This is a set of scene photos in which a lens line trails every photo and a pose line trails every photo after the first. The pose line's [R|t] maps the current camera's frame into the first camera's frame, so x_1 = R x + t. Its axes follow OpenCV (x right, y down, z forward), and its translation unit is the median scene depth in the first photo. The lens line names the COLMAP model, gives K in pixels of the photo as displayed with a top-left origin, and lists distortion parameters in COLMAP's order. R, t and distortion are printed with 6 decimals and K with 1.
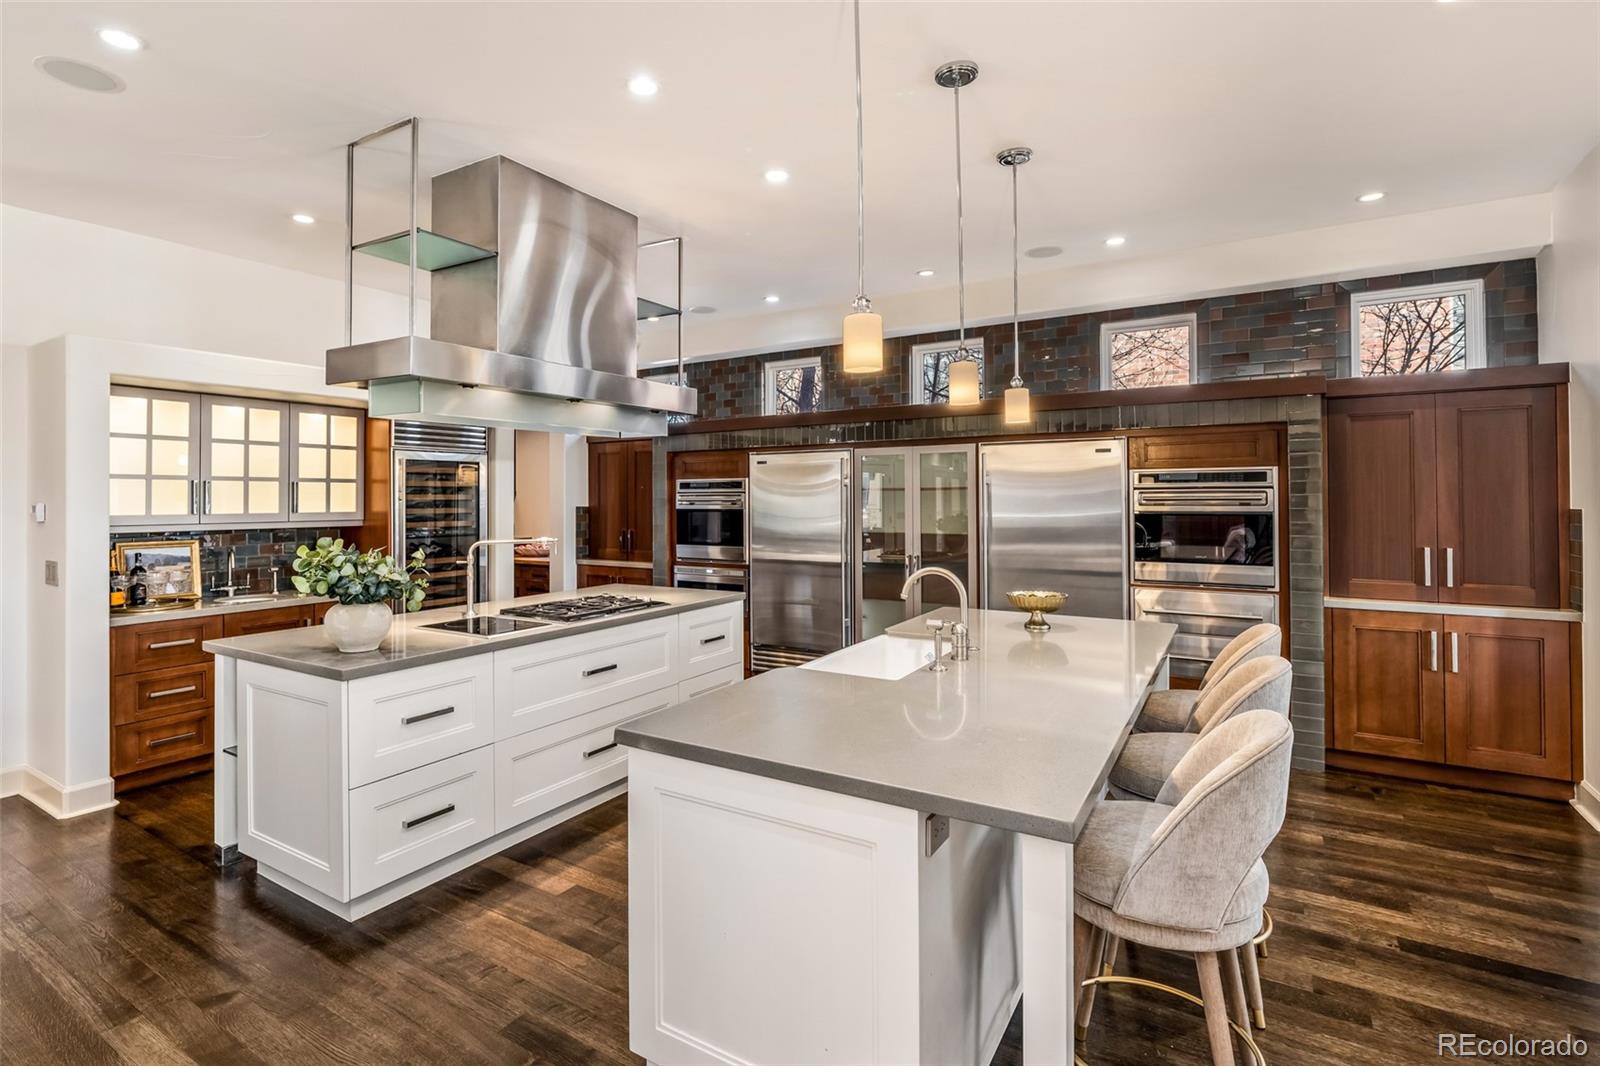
lens RADIAL K [[772.0, 0, 760.0], [0, 772.0, 491.9], [0, 0, 1]] dist [-0.005965, -0.000057]
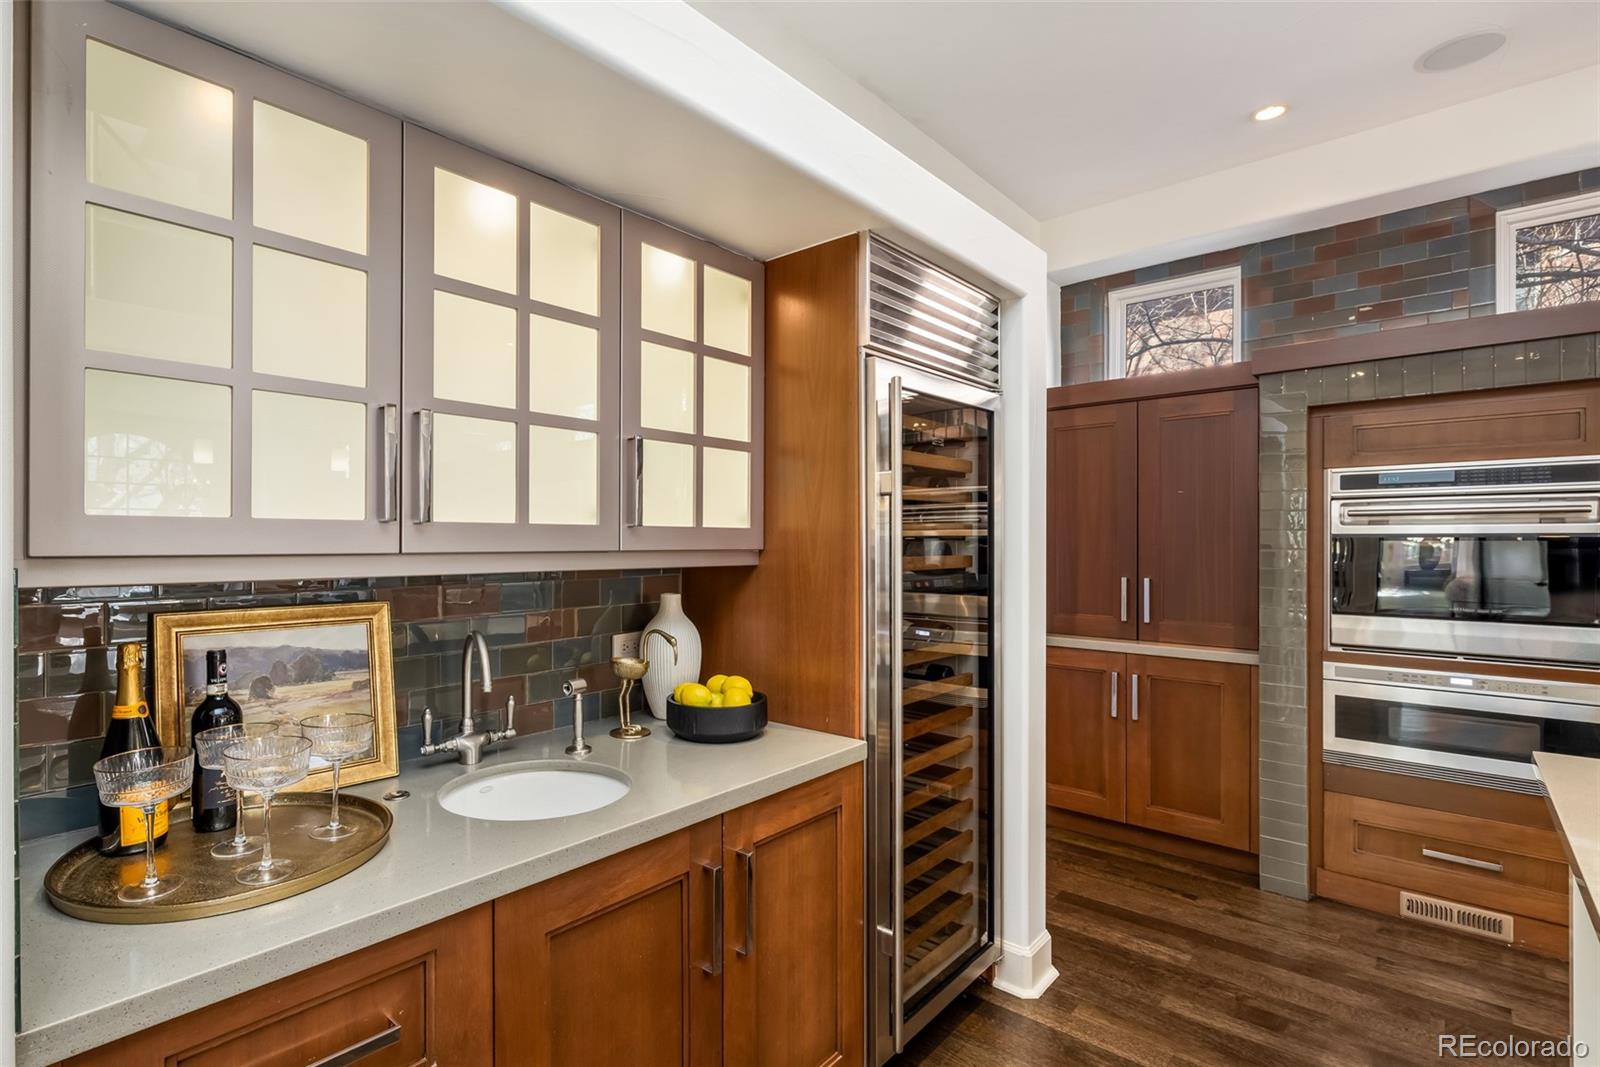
lens RADIAL K [[781.5, 0, 708.9], [0, 781.5, 538.8], [0, 0, 1]] dist [0.000742, -0.000376]
pose [[0.980870, 0.006706, -0.194548, -0.522634], [-0.004713, 0.999932, 0.010708, 0.030300], [0.194606, -0.009586, 0.980835, 0.687089]]
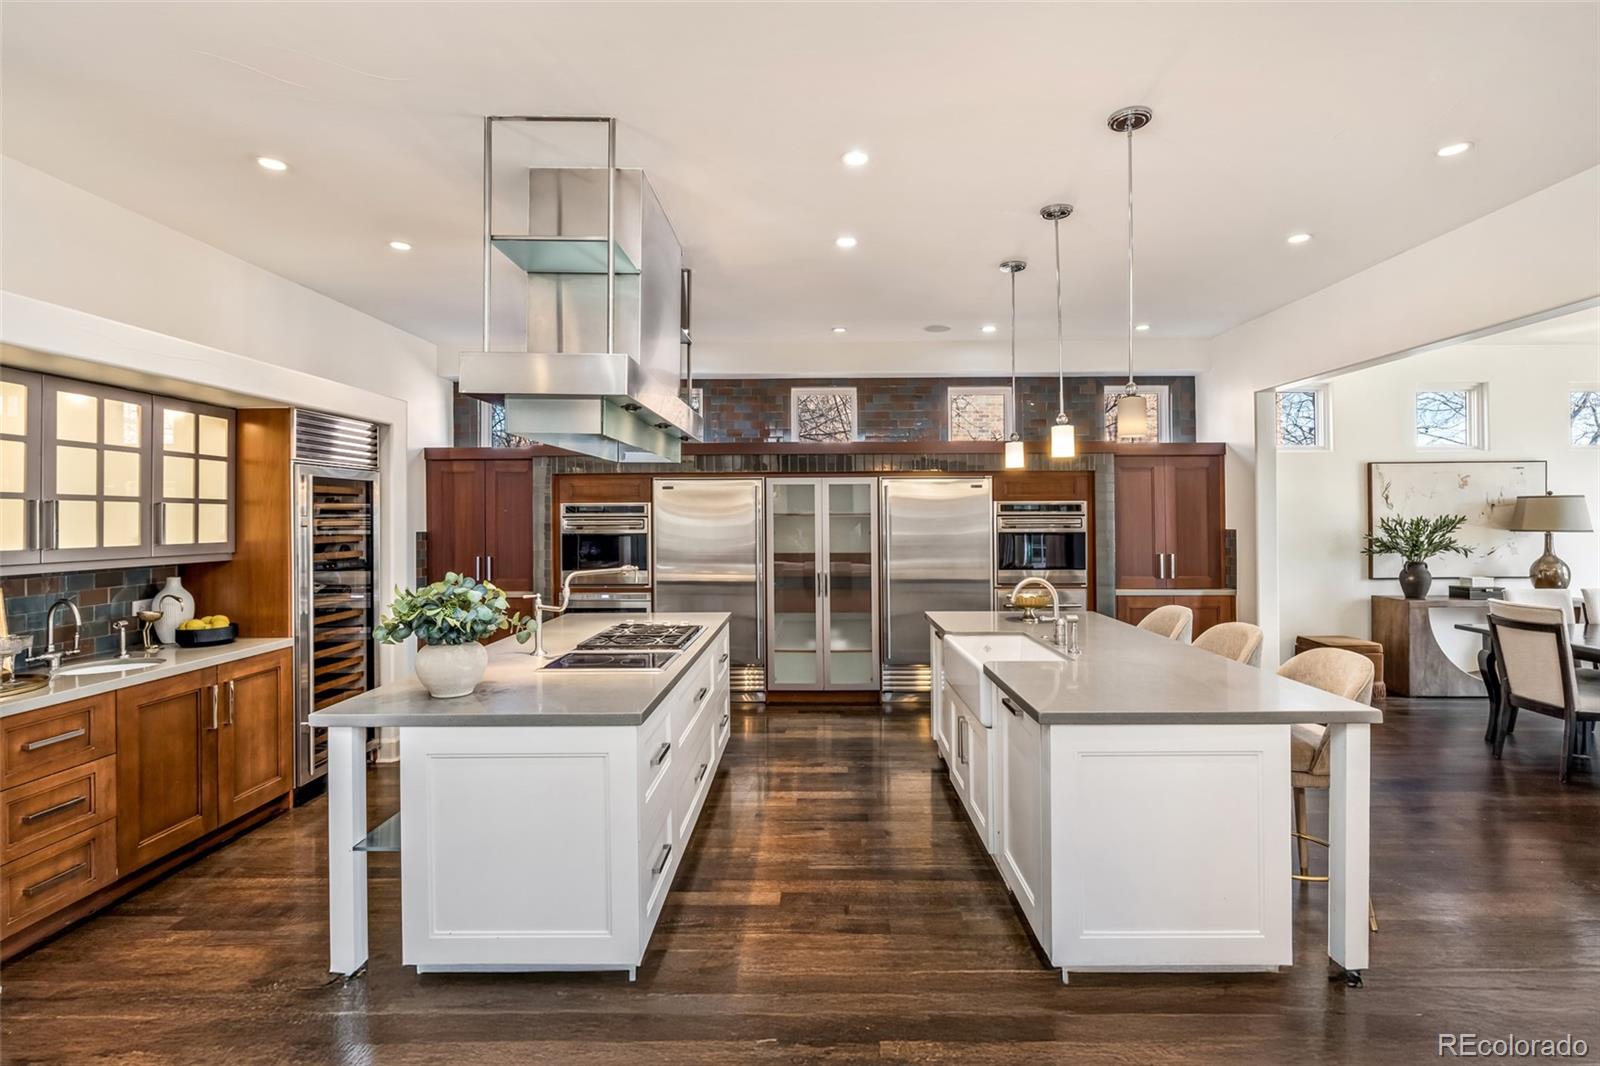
lens RADIAL K [[746.0, 0, 814.8], [0, 746.0, 512.0], [0, 0, 1]] dist [-0.005857, 0.000533]
pose [[0.846872, 0.005438, 0.531769, -0.470718], [-0.004826, 0.999985, -0.002541, -0.005592], [-0.531775, -0.000415, 0.846886, 0.070548]]
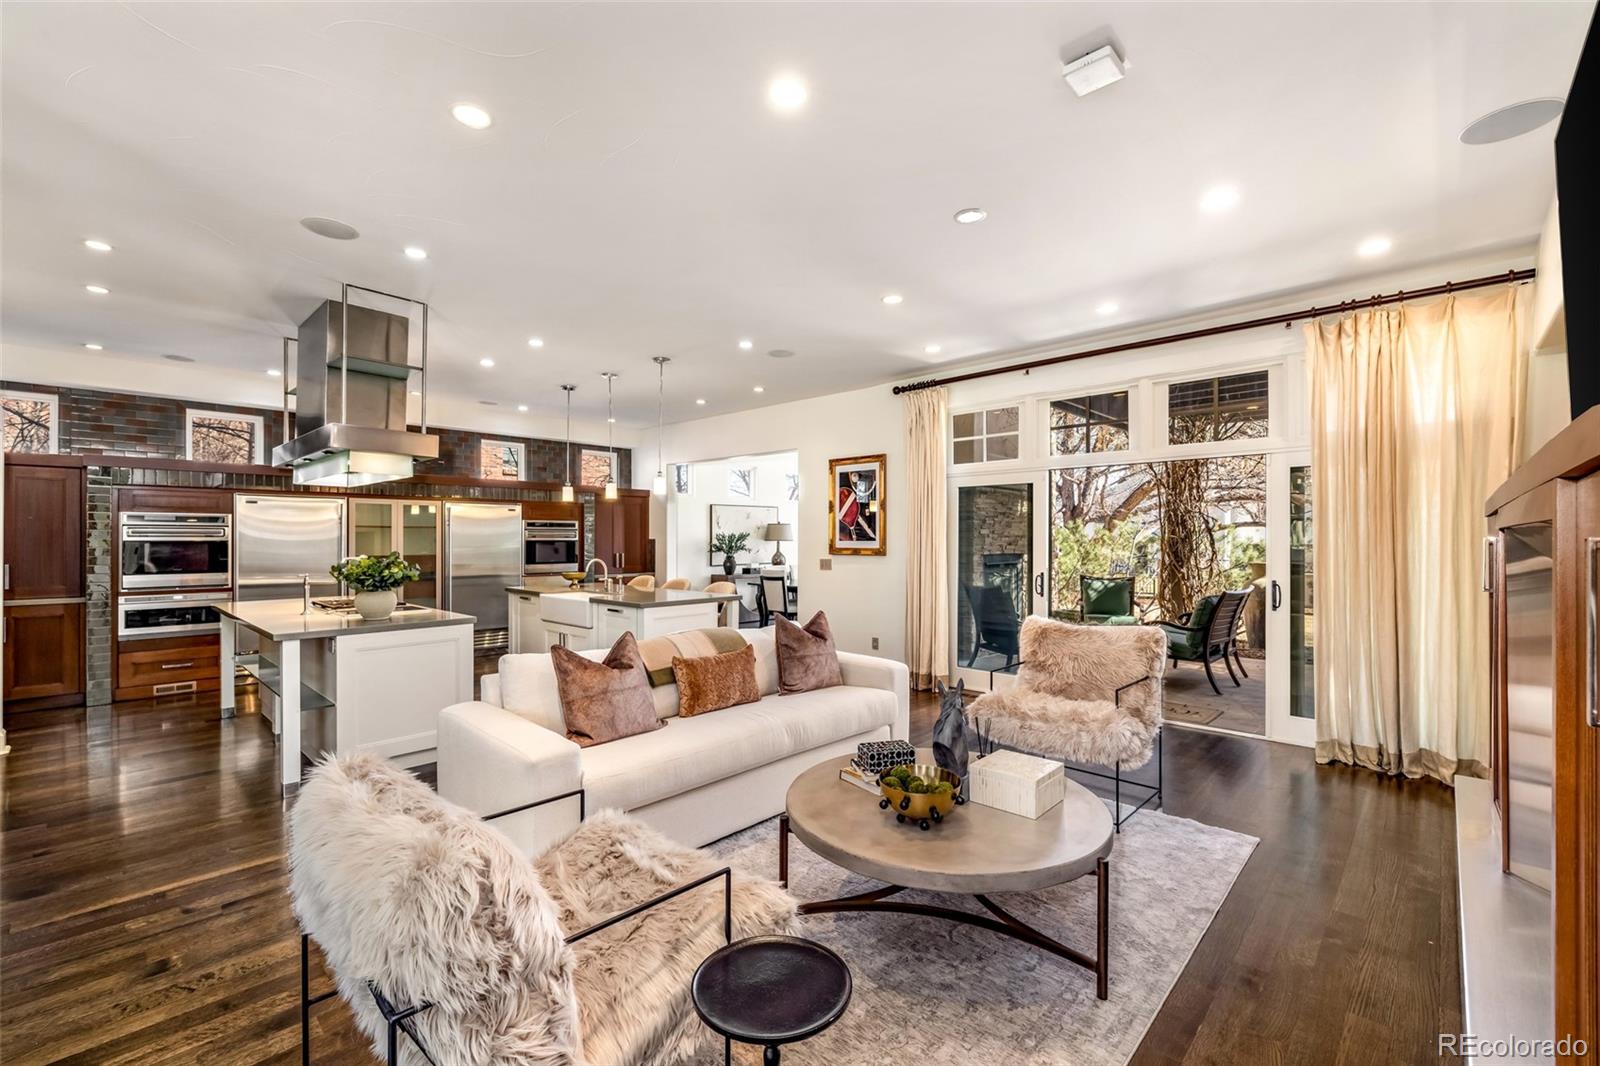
lens RADIAL K [[675.2, 0, 800.0], [0, 675.2, 533.0], [0, 0, 1]] dist [0.000079, 0.000232]
pose [[0.188324, 0.013134, 0.982019, -1.146630], [-0.009421, 0.999889, -0.011566, 0.019267], [-0.982062, -0.007074, 0.188427, -0.064680]]
